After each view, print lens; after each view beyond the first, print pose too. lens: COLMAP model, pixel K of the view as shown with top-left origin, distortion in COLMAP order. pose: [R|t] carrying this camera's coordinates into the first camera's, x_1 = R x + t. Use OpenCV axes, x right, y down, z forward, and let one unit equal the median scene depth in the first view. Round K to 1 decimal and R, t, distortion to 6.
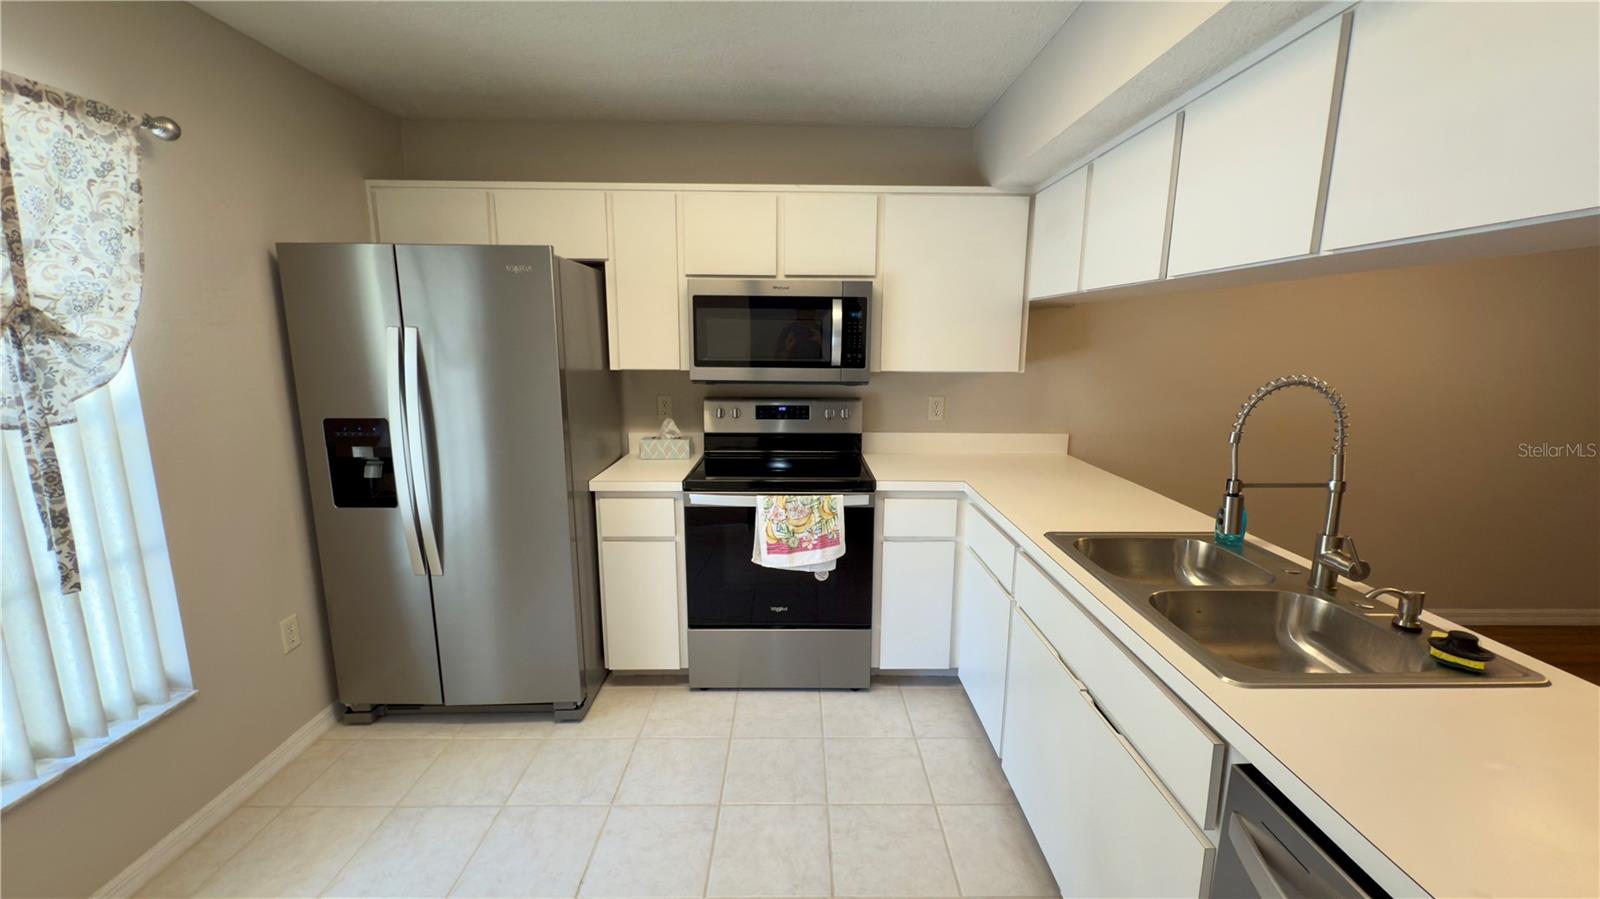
lens RADIAL K [[636.9, 0, 799.8], [0, 636.9, 447.8], [0, 0, 1]] dist [-0.004237, 0.001886]
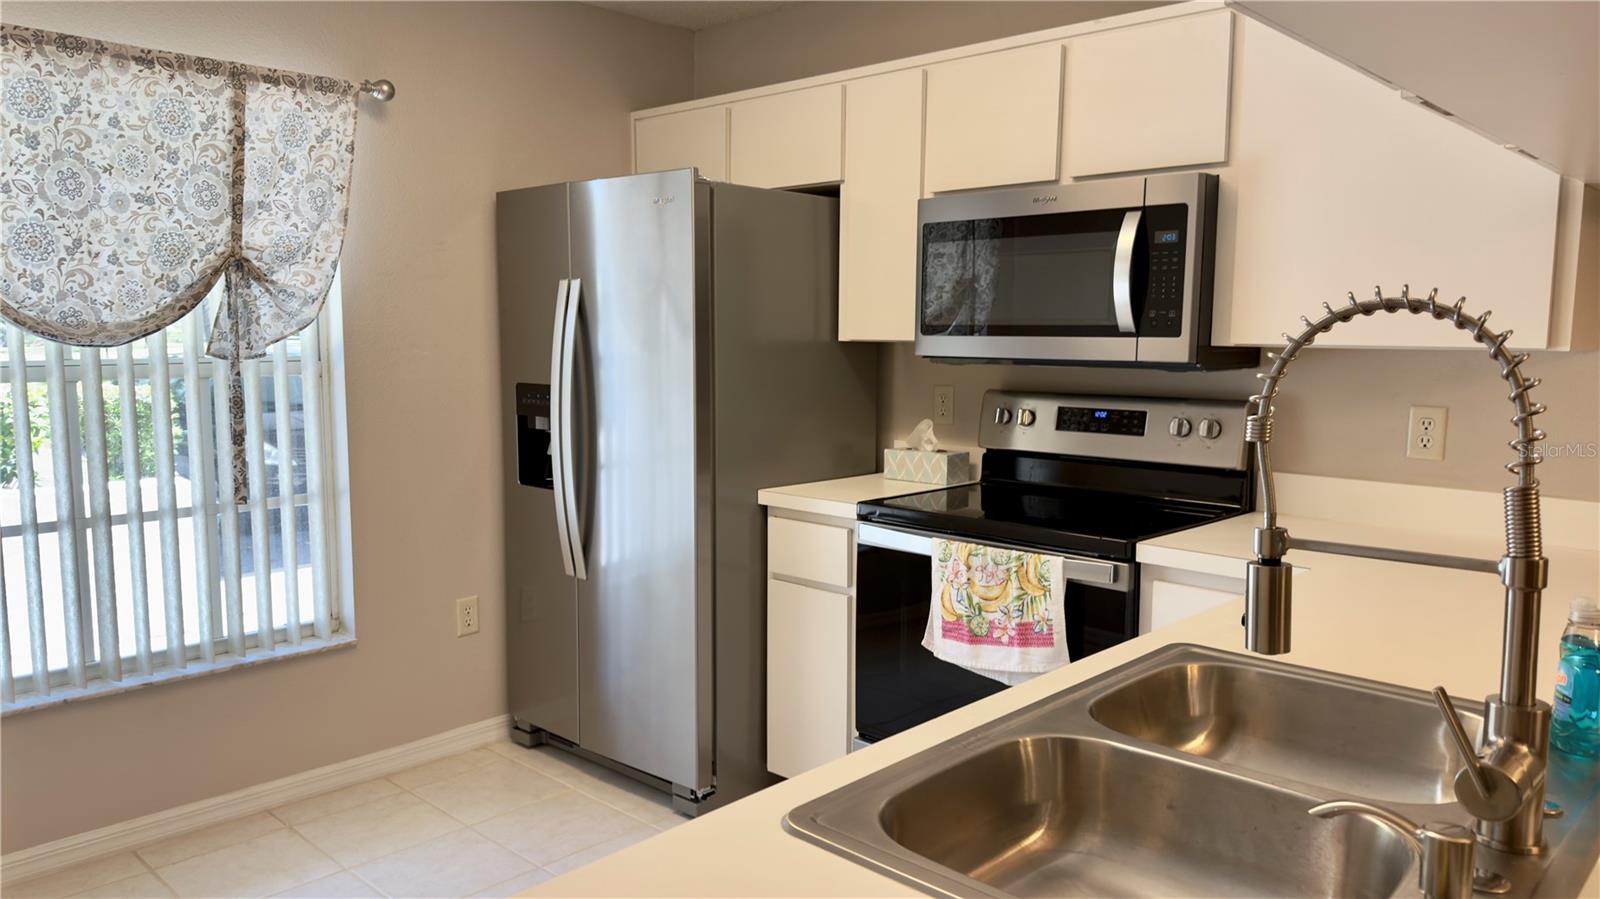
lens RADIAL K [[1122.7, 0, 791.7], [0, 1122.7, 453.1], [0, 0, 1]] dist [0.027974, -0.015438]
pose [[0.719224, 0.075520, -0.690661, 0.568395], [-0.123259, 0.992176, -0.019867, 0.032411], [0.683757, 0.099419, 0.722905, 0.116947]]
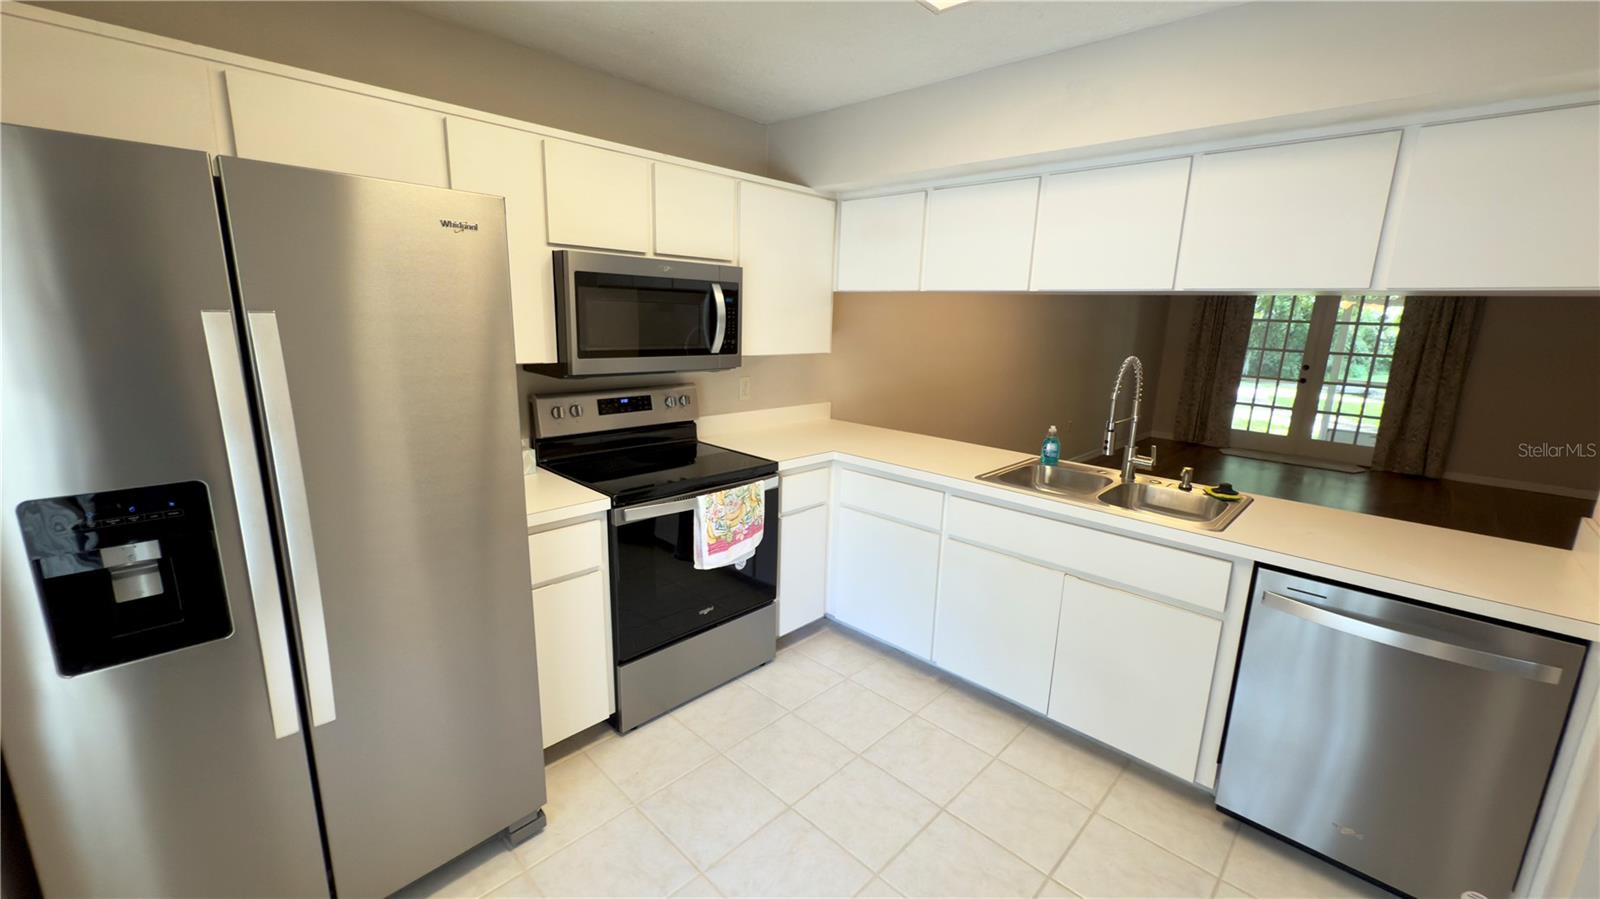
lens RADIAL K [[636.9, 0, 808.5], [0, 636.9, 447.3], [0, 0, 1]] dist [-0.004237, 0.001886]
pose [[0.697686, -0.133369, 0.703880, -0.591441], [0.097753, 0.991052, 0.090888, -0.063941], [-0.709704, 0.005395, 0.704480, 0.228408]]
